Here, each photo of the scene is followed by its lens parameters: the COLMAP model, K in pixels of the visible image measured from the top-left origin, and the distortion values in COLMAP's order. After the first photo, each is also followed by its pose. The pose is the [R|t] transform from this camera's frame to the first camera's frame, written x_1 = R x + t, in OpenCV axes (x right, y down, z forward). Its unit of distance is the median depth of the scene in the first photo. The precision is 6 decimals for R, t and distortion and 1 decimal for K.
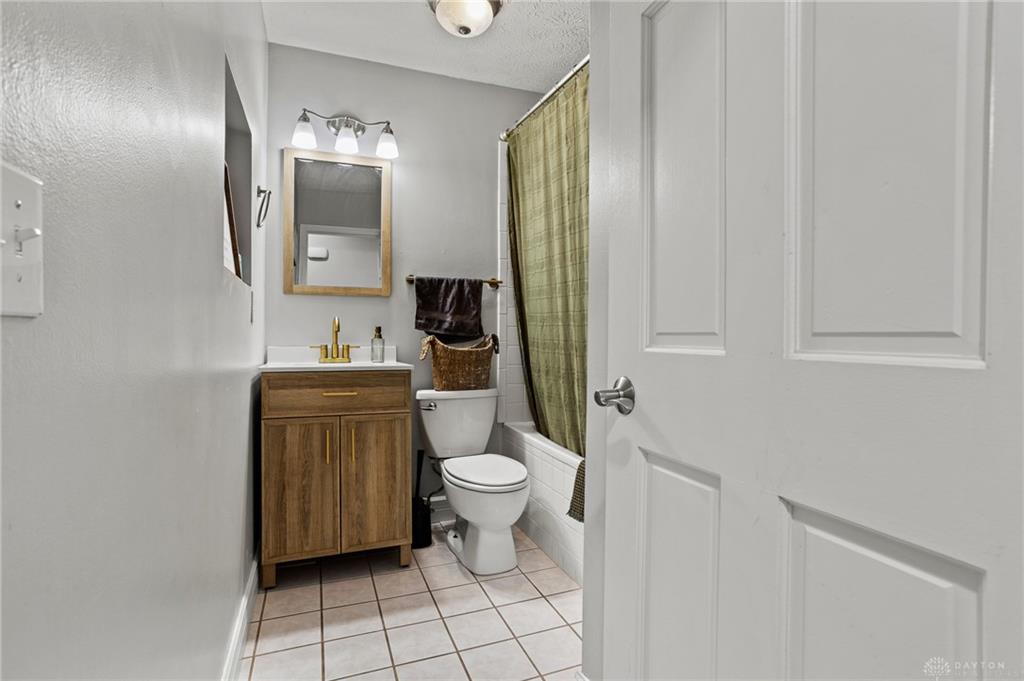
lens RADIAL K [[497.8, 0, 542.2], [0, 497.8, 313.3], [0, 0, 1]] dist [-0.041750, 0.000177]
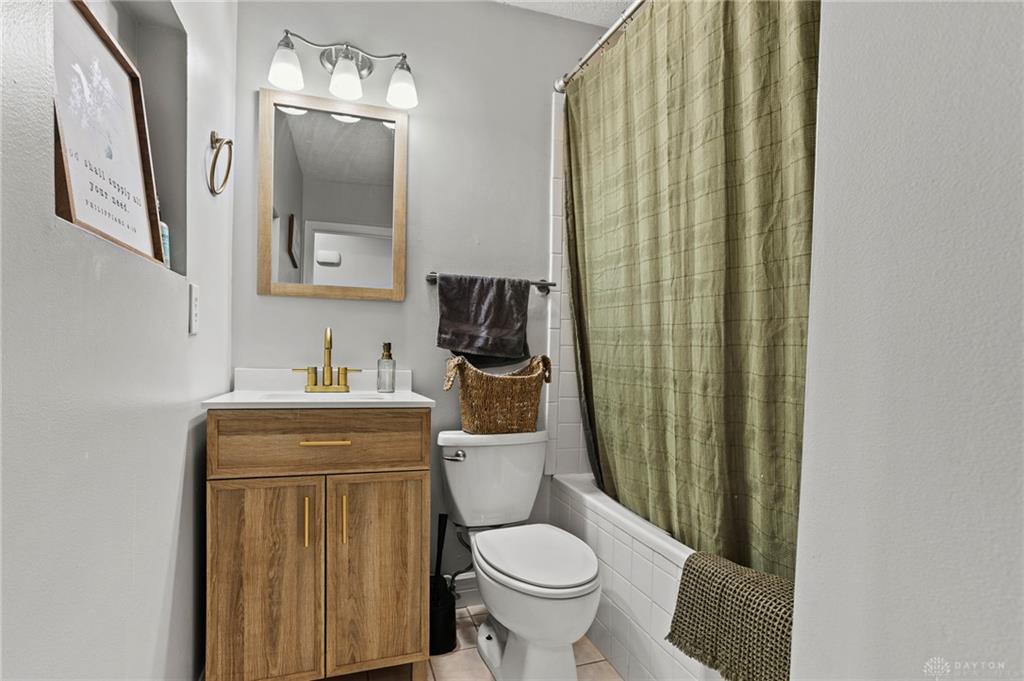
lens RADIAL K [[507.4, 0, 510.4], [0, 507.4, 336.5], [0, 0, 1]] dist [-0.071596, 0.041306]
pose [[0.994165, 0.014819, -0.106849, -0.075796], [-0.013932, 0.999862, 0.009039, 0.008712], [0.106968, -0.007497, 0.994234, 0.292999]]
